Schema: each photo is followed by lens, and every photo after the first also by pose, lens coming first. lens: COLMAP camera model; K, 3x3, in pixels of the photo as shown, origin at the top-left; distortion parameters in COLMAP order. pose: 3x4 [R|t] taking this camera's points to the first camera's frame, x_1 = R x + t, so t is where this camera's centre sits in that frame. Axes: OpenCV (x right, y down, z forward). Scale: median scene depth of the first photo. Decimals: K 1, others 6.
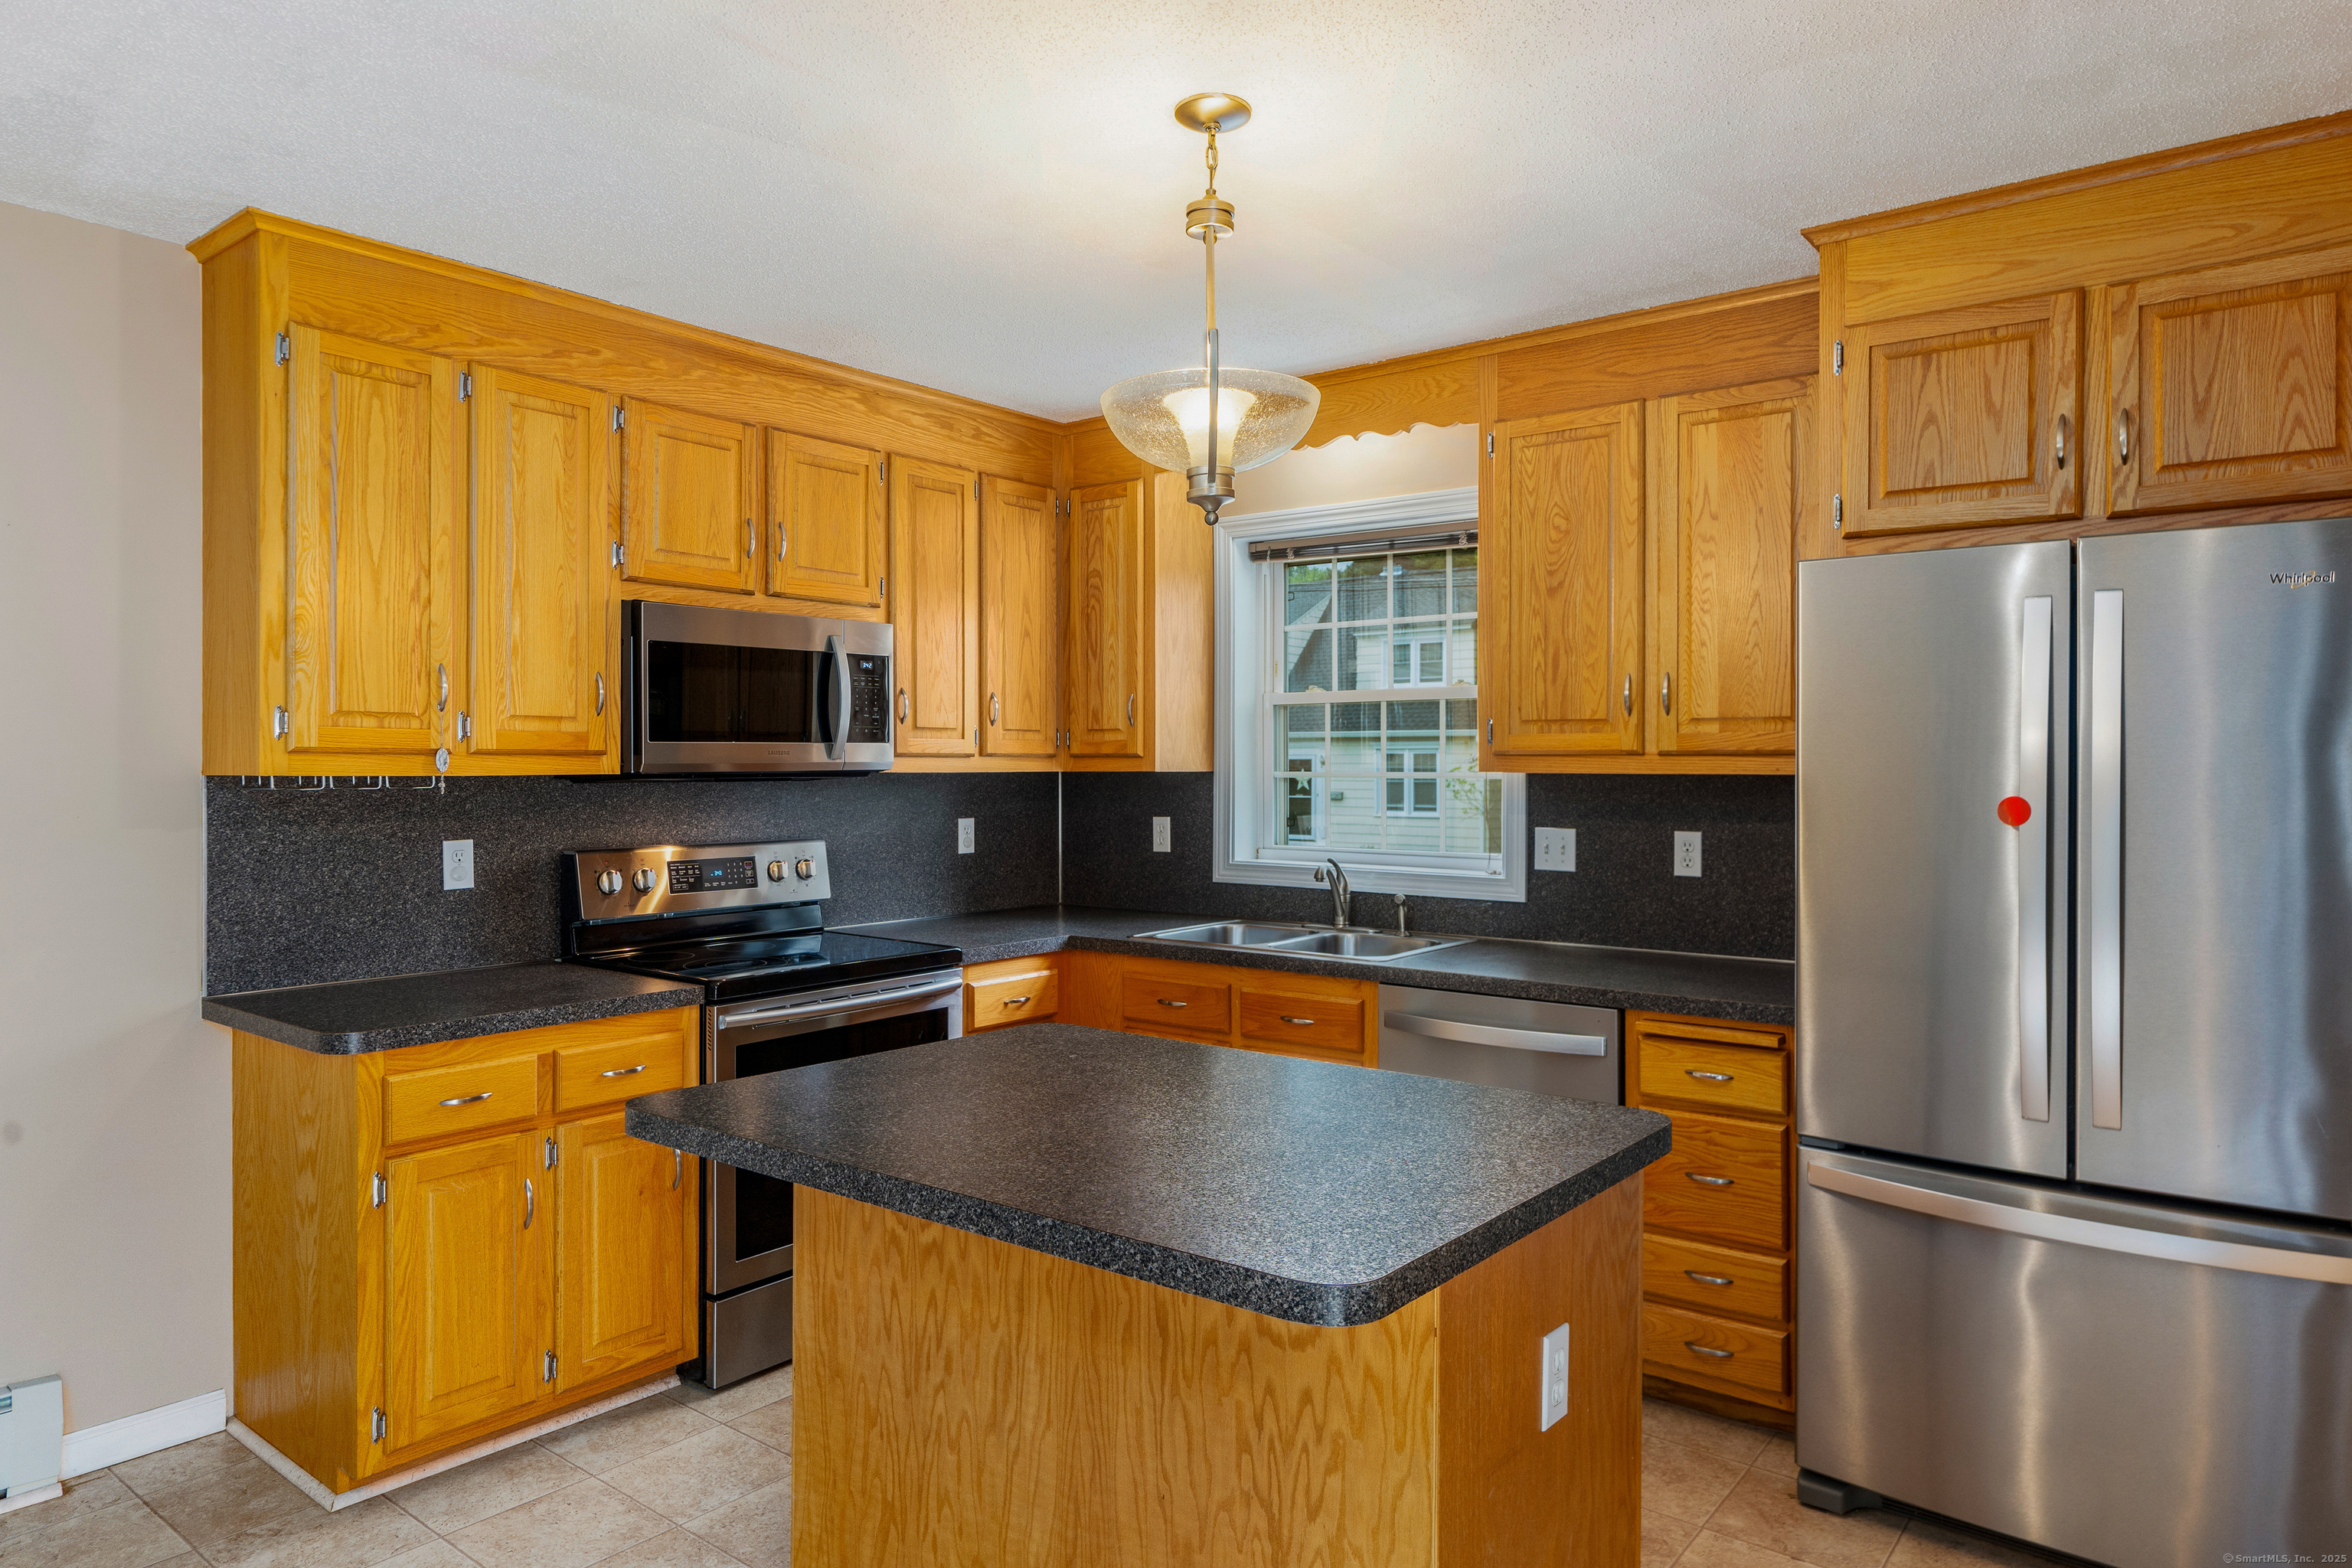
lens RADIAL K [[1466.9, 0, 1195.2], [0, 1466.9, 768.4], [0, 0, 1]] dist [-0.002773, 0.004587]
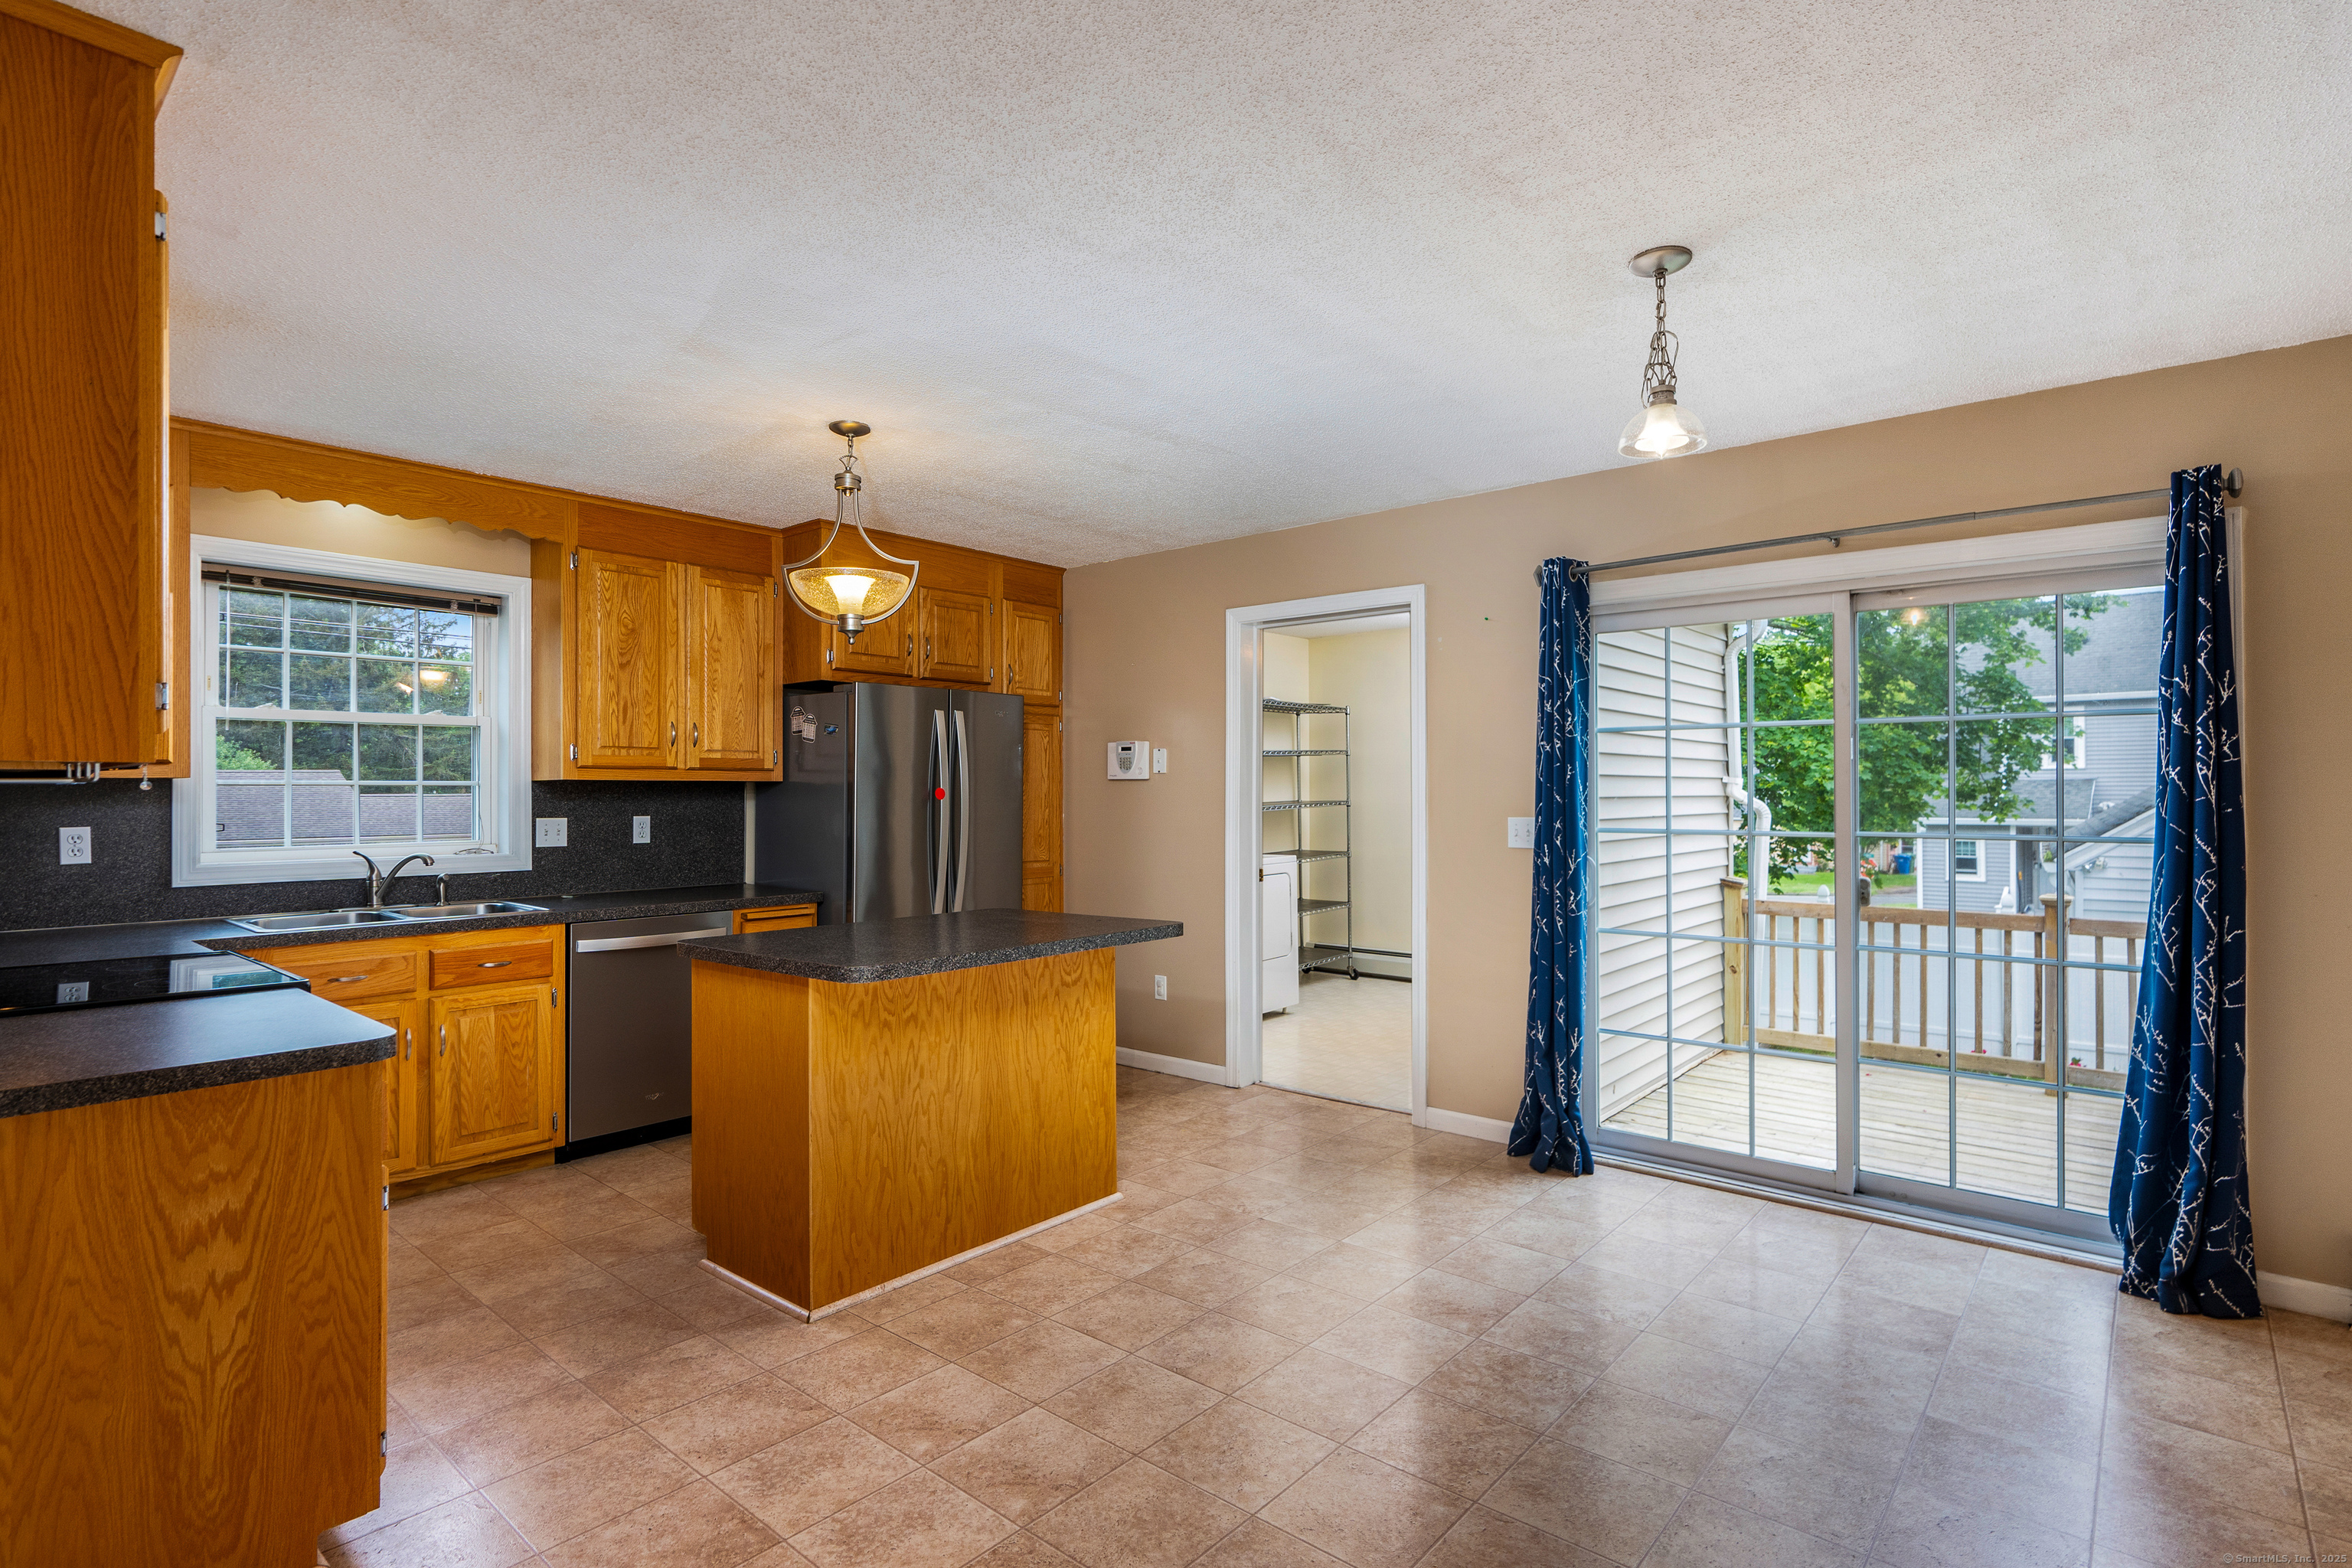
lens RADIAL K [[1193.4, 0, 1179.7], [0, 1193.4, 789.9], [0, 0, 1]] dist [0.004271, -0.000094]
pose [[0.036019, 0.000827, 0.999351, -1.204899], [0.005870, 0.999982, -0.001039, 0.022098], [-0.999334, 0.005904, 0.036014, 0.410491]]
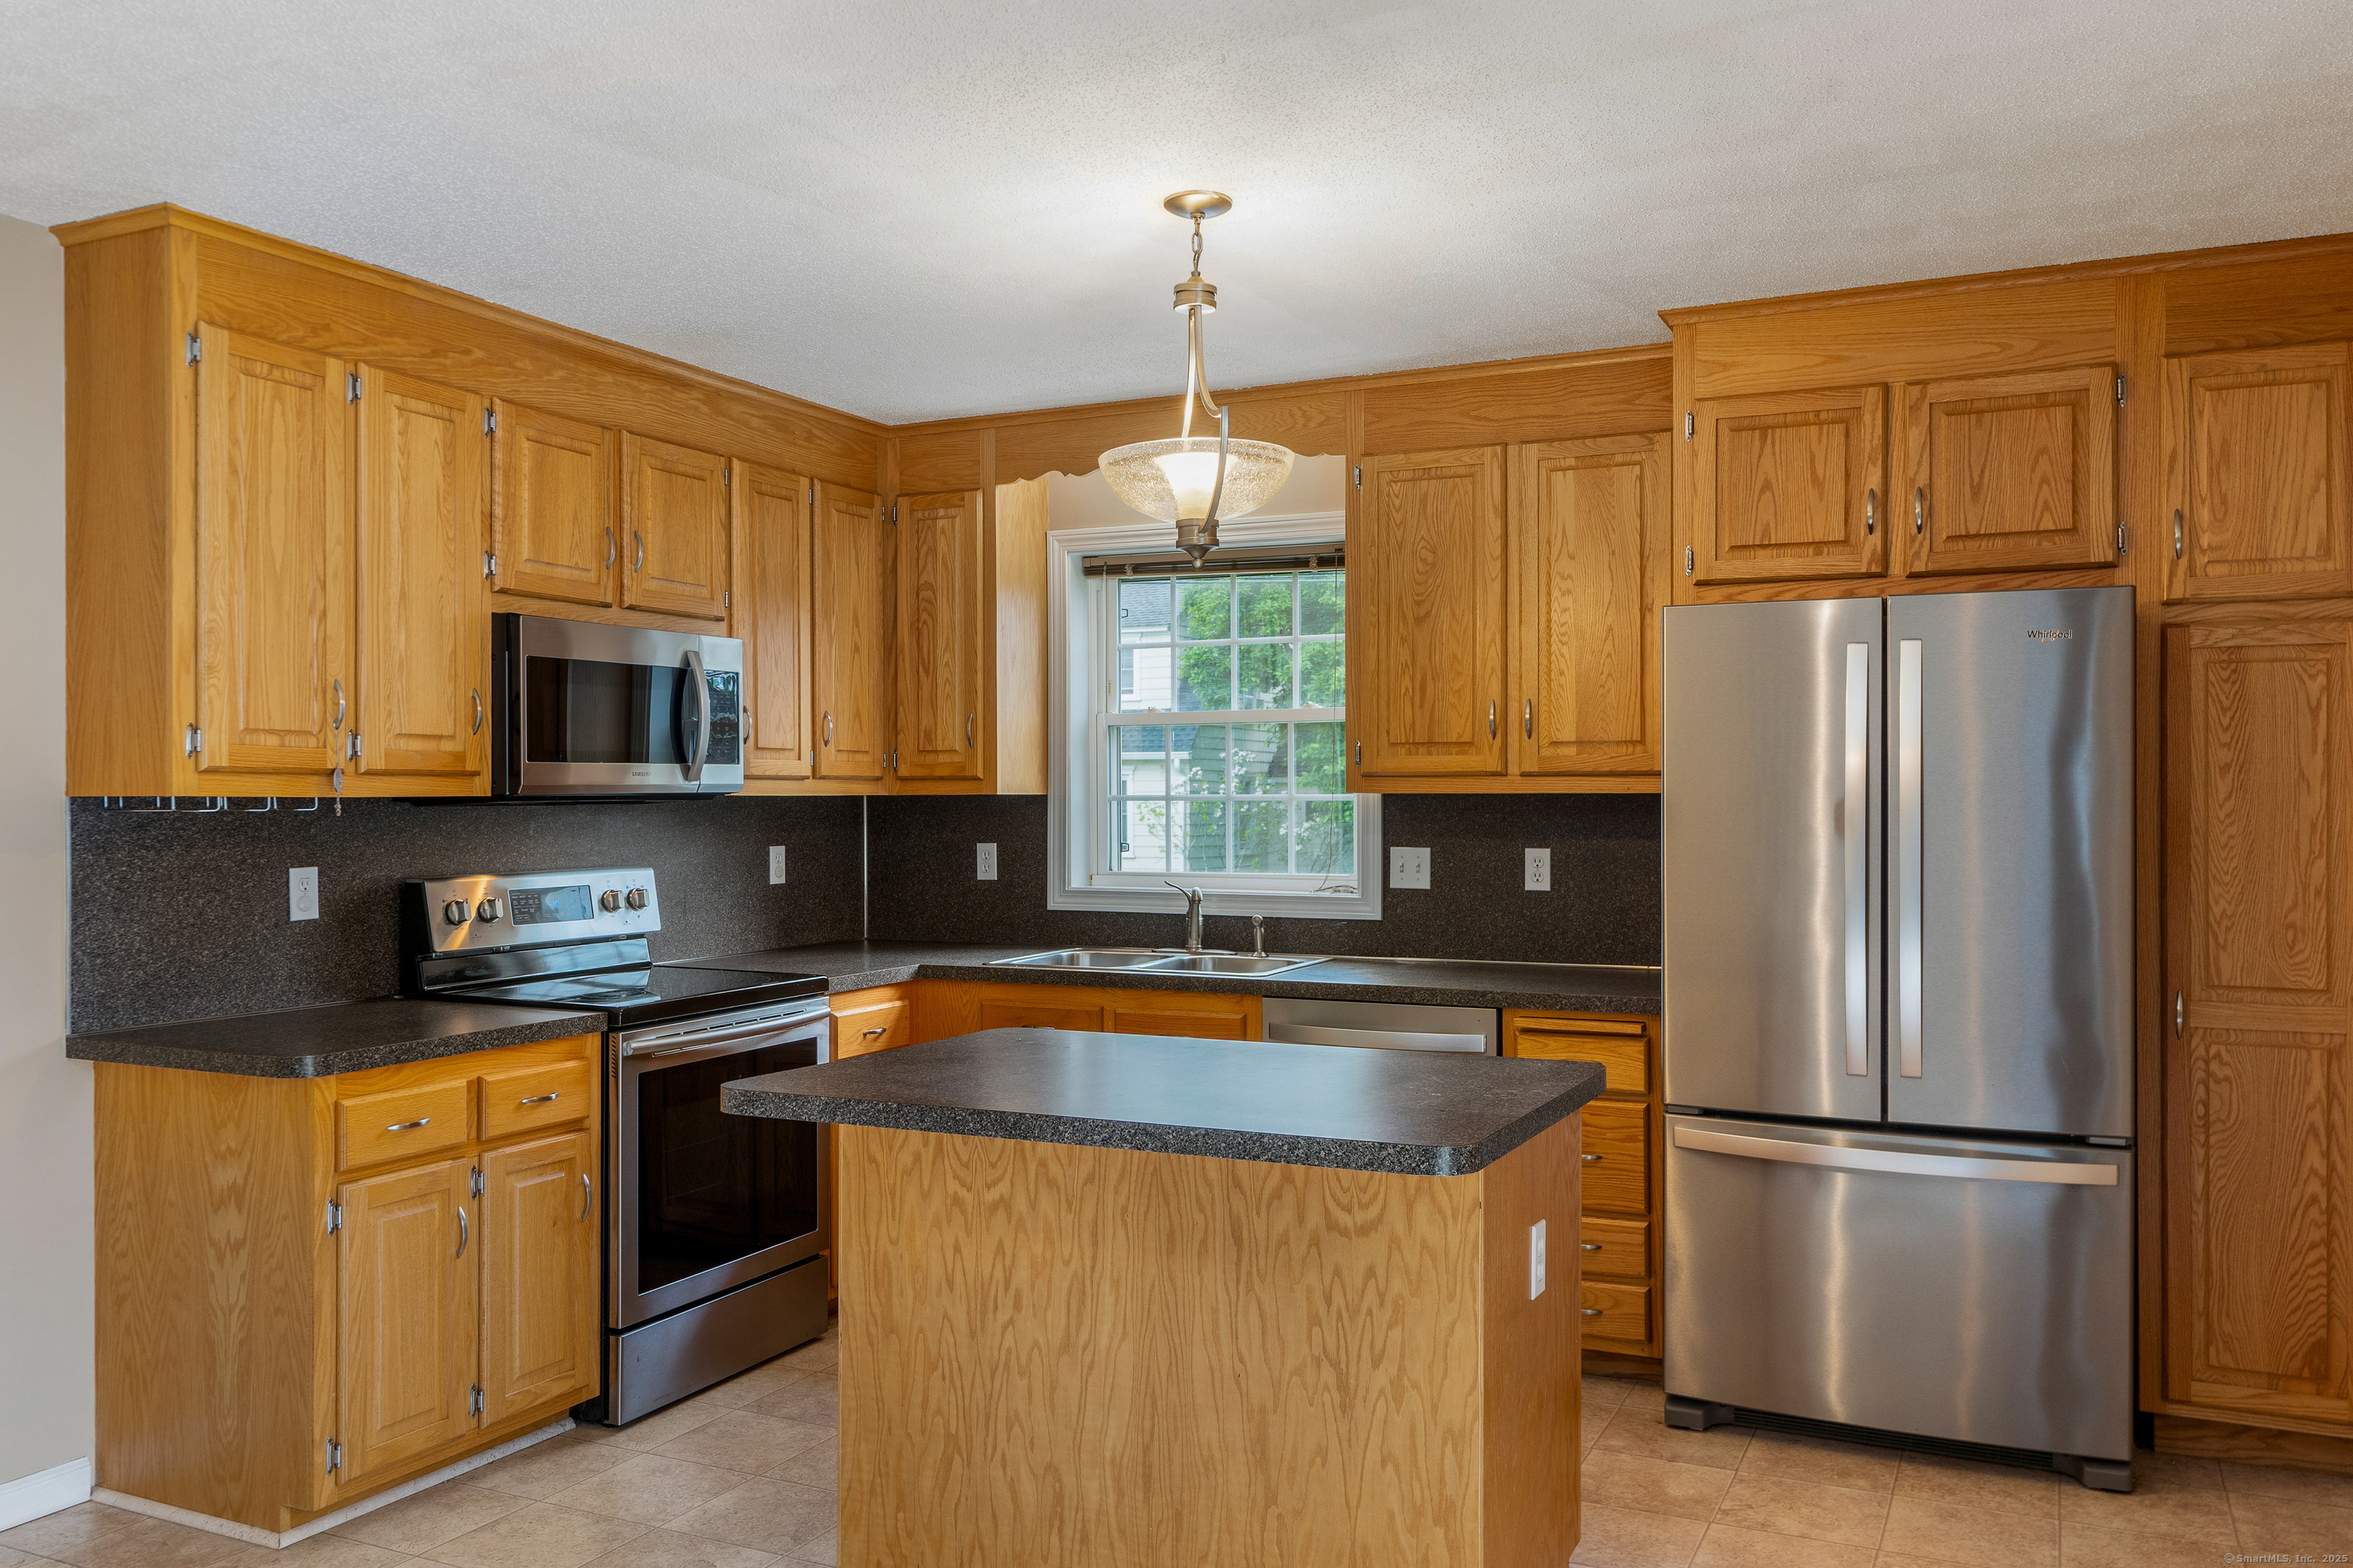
lens RADIAL K [[1855.4, 0, 1180.2], [0, 1855.4, 796.5], [0, 0, 1]] dist [0.005504, 0.000002]
pose [[0.977437, -0.002032, 0.211218, -0.241267], [0.002501, 0.999995, -0.001952, 0.008992], [-0.211213, 0.002436, 0.977437, -0.310024]]
